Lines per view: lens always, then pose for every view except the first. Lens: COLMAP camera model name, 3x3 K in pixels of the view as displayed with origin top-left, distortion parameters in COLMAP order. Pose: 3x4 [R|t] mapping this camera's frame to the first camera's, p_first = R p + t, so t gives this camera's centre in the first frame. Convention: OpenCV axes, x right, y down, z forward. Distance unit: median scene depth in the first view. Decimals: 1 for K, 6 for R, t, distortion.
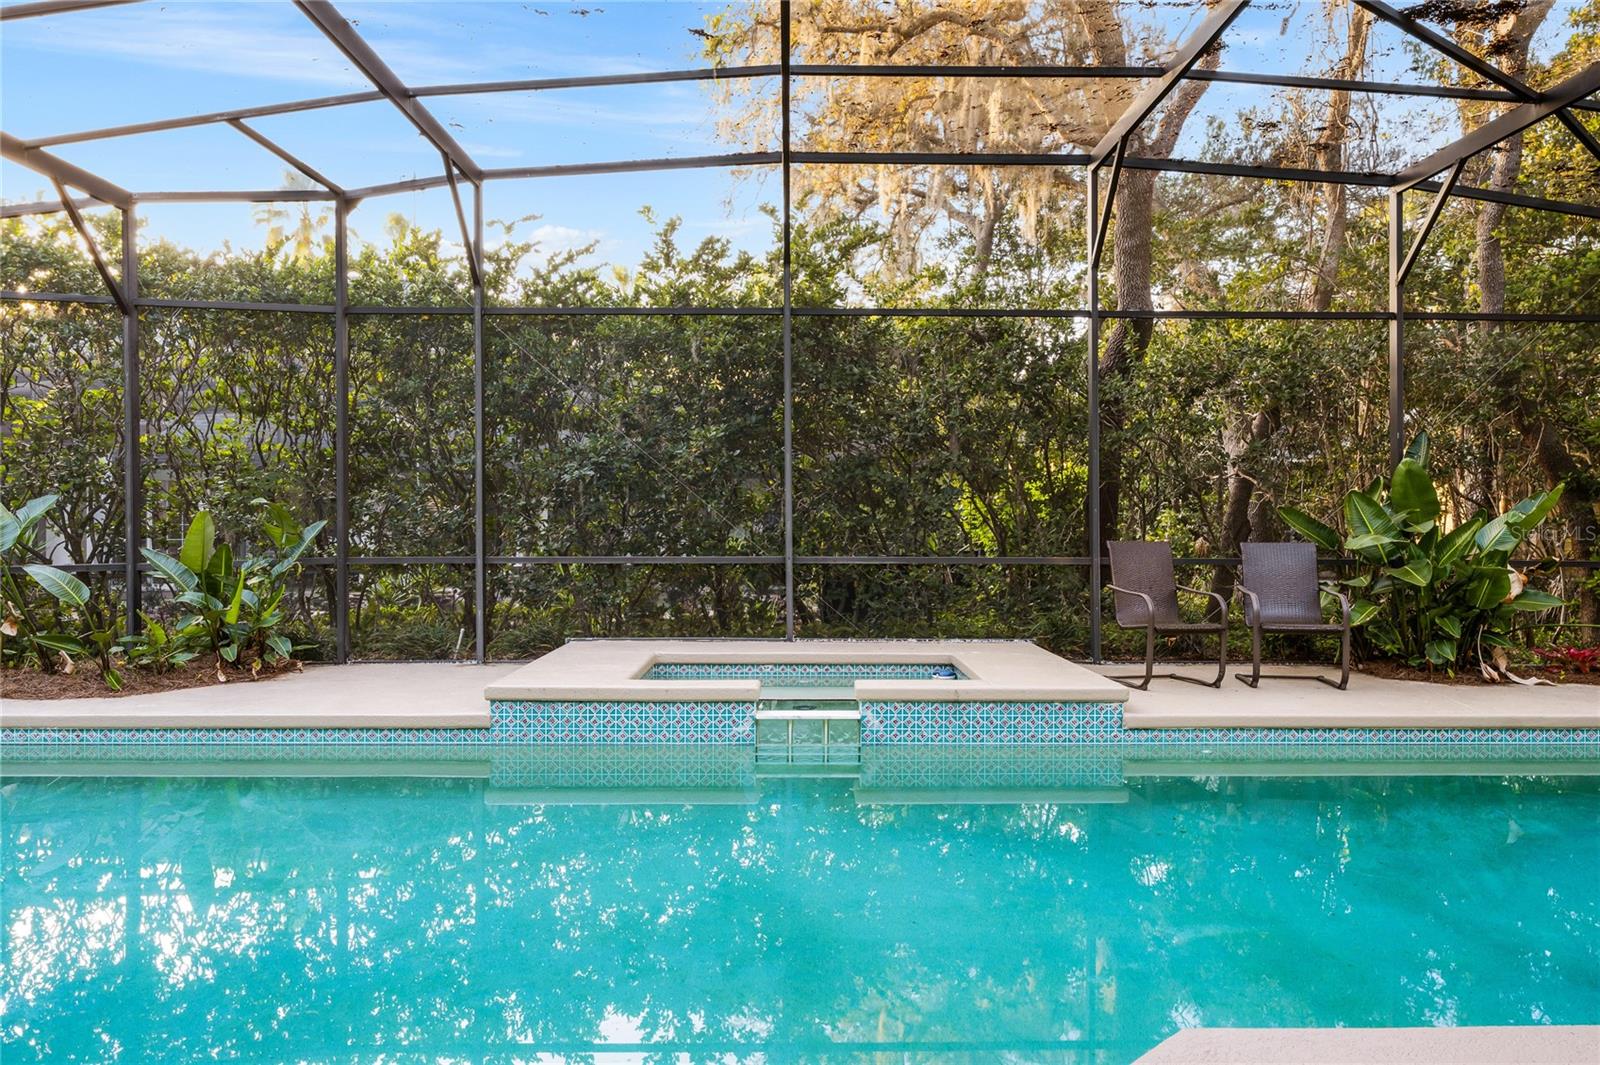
lens RADIAL K [[976.6, 0, 800.9], [0, 976.6, 529.0], [0, 0, 1]] dist [-0.001487, -0.000174]
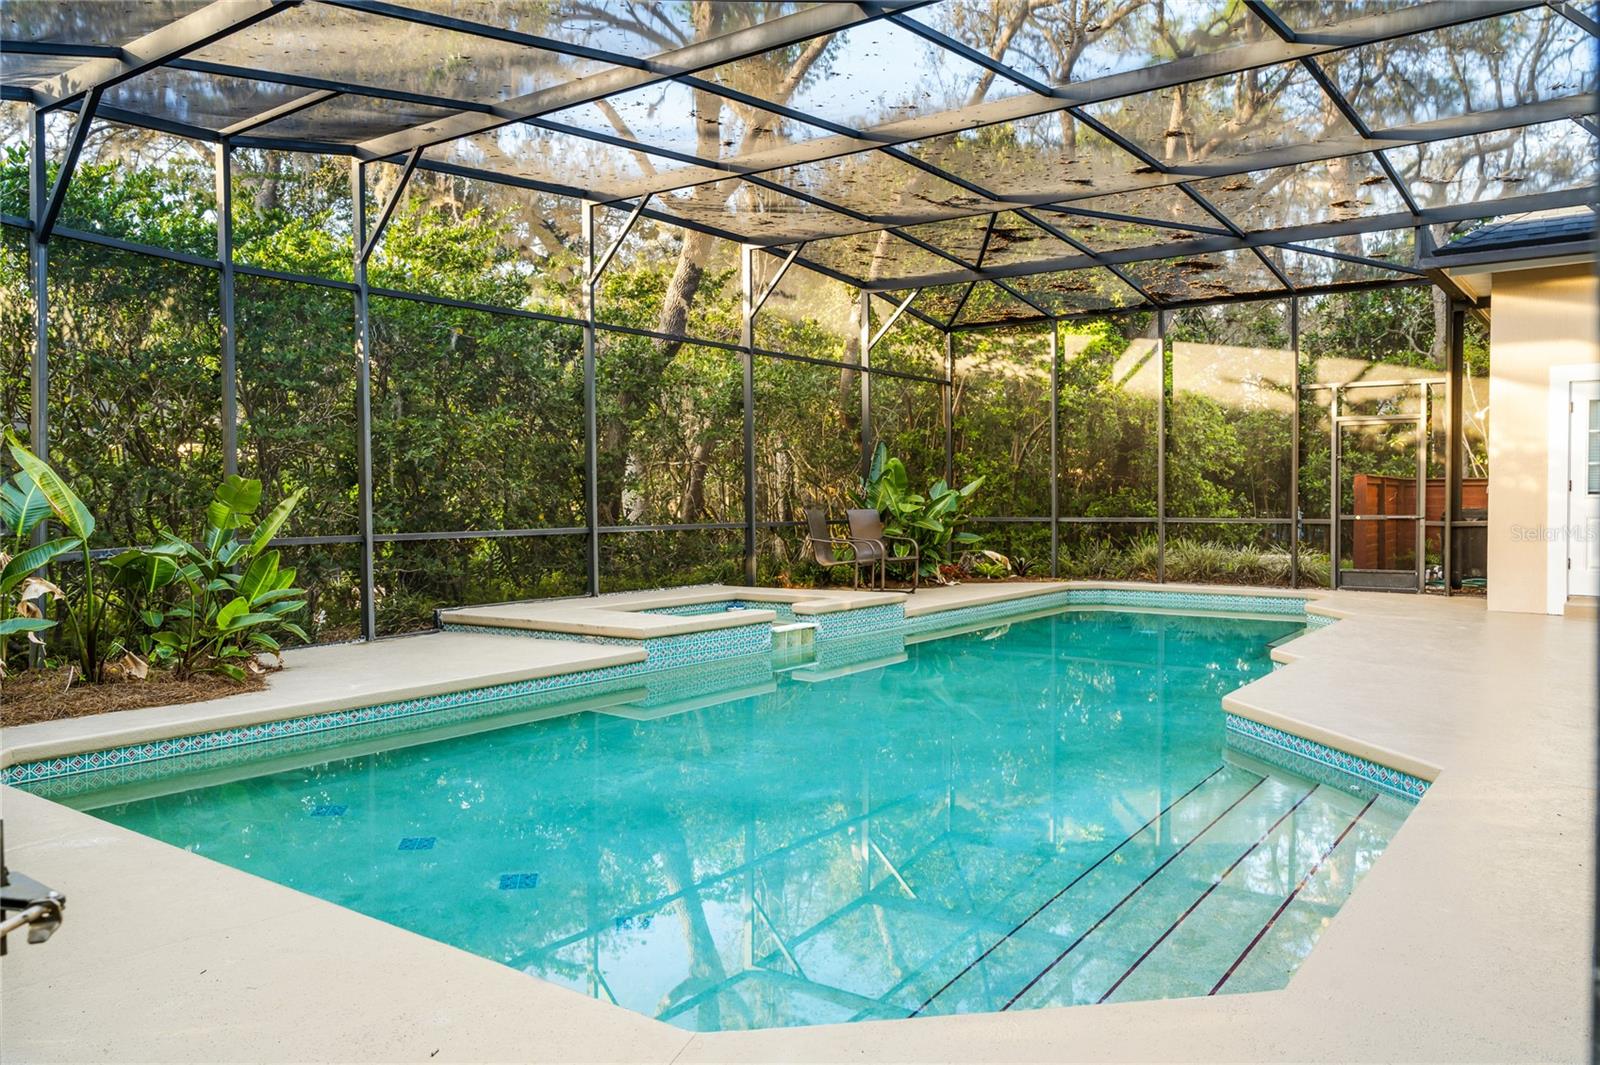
lens RADIAL K [[1165.5, 0, 801.4], [0, 1165.5, 526.2], [0, 0, 1]] dist [0.000716, -0.000231]
pose [[0.595660, -0.024421, 0.802865, -1.429624], [0.005356, 0.999636, 0.026433, -0.014506], [-0.803219, -0.011444, 0.595574, -0.088984]]
